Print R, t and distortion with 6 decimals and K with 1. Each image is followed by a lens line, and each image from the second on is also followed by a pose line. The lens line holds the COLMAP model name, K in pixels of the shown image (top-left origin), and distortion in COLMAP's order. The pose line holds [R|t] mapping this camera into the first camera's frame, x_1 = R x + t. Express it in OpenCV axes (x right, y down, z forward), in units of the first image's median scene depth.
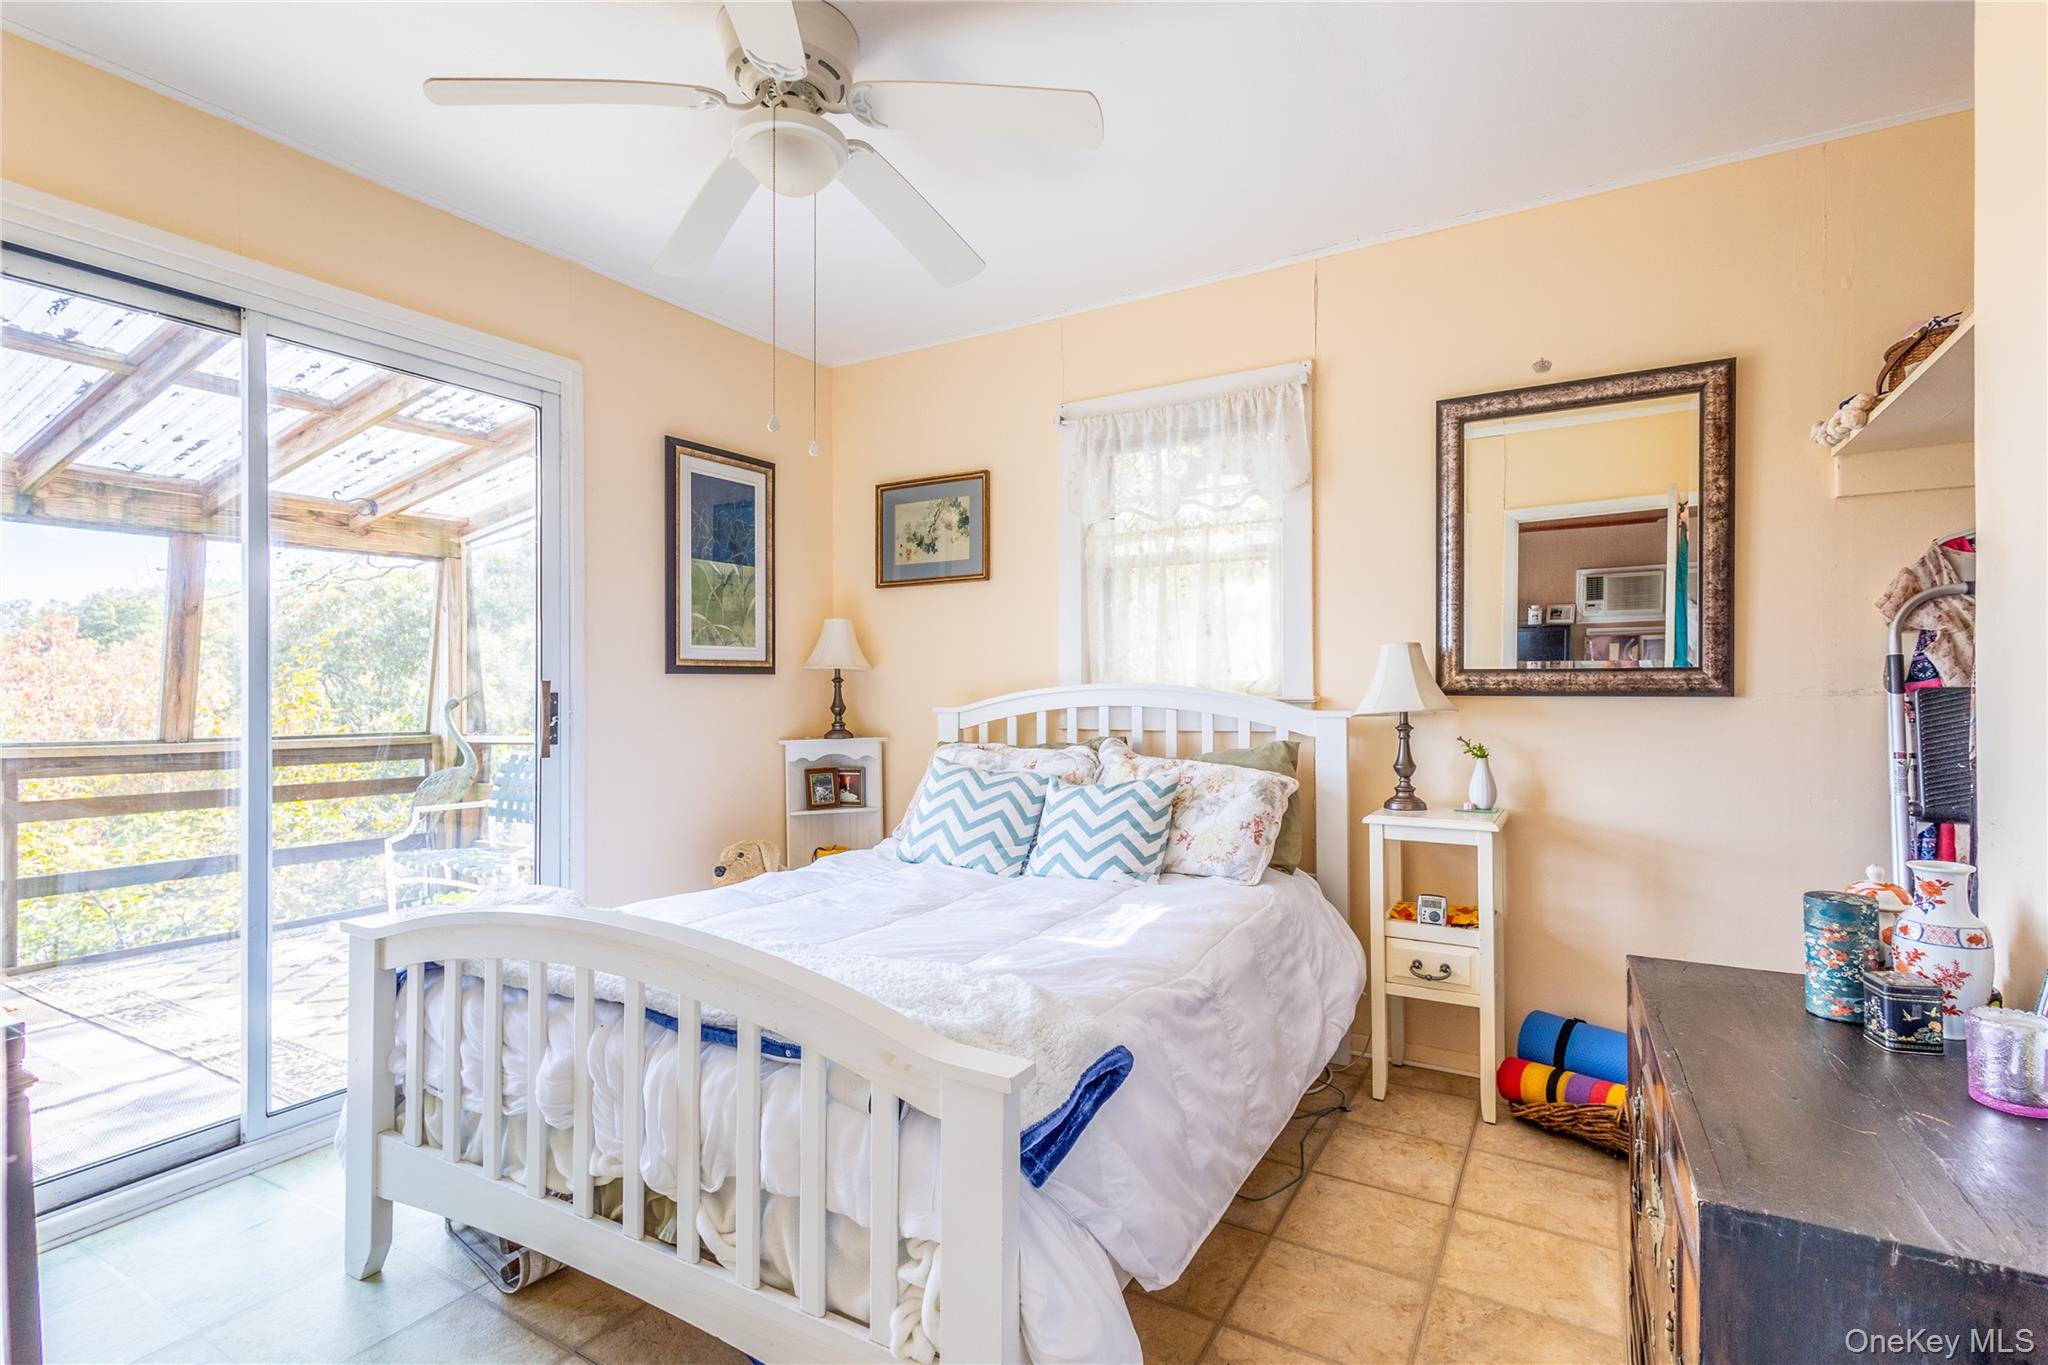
lens RADIAL K [[954.1, 0, 1029.5], [0, 954.1, 684.6], [0, 0, 1]] dist [0.009828, -0.000293]
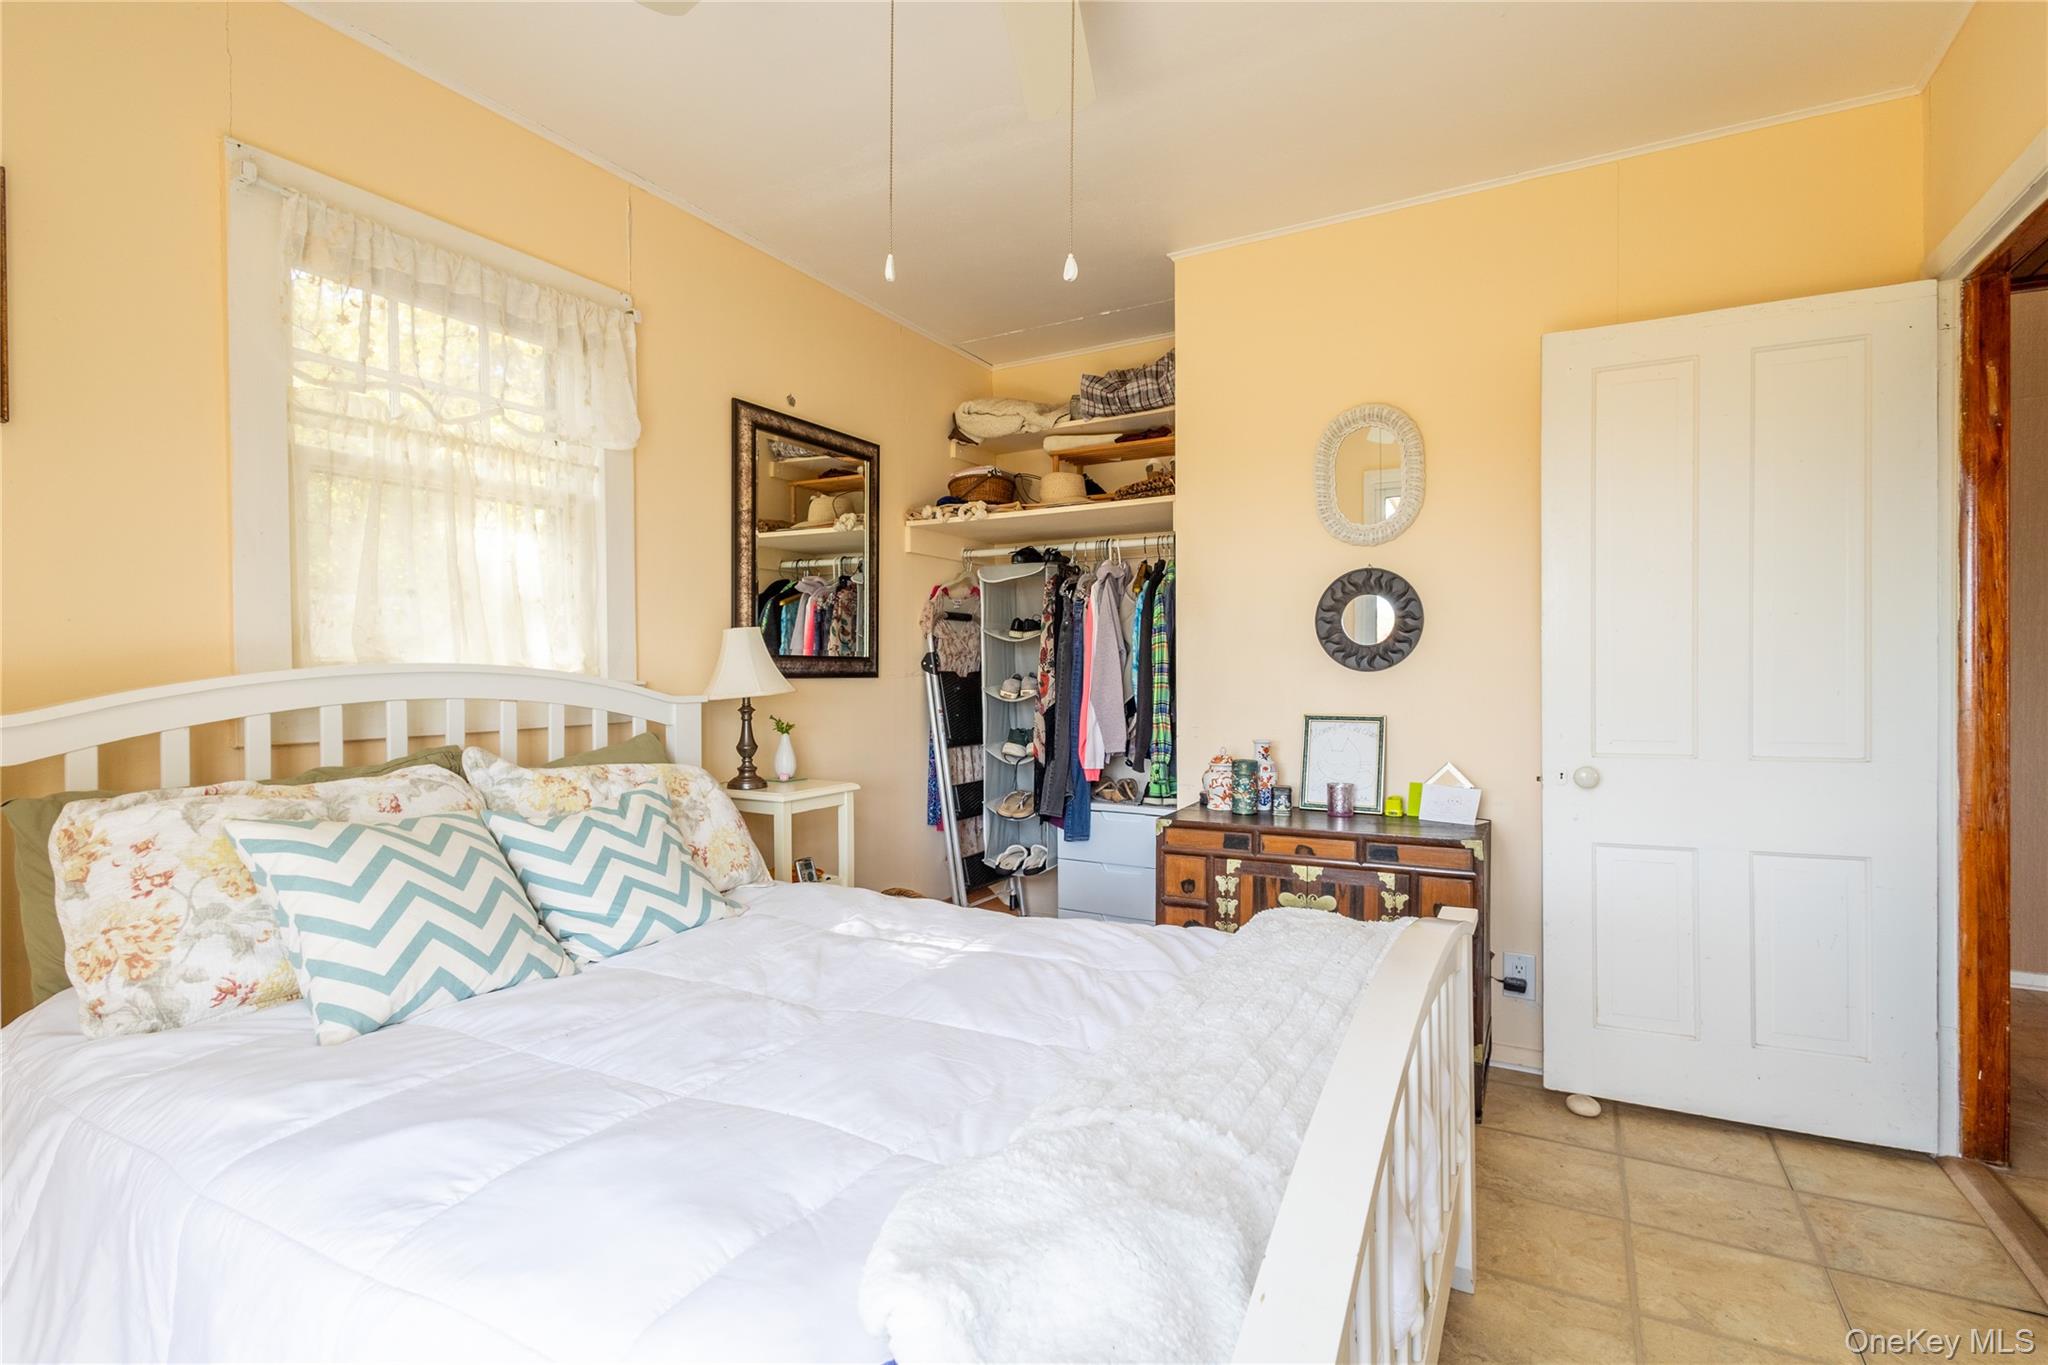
lens RADIAL K [[954.1, 0, 1029.5], [0, 954.1, 684.6], [0, 0, 1]] dist [0.009828, -0.000293]
pose [[-0.018128, -0.006960, 0.999811, -0.631382], [0.006323, 0.999955, 0.007076, 0.012215], [-0.999816, 0.006450, -0.018083, 0.701891]]
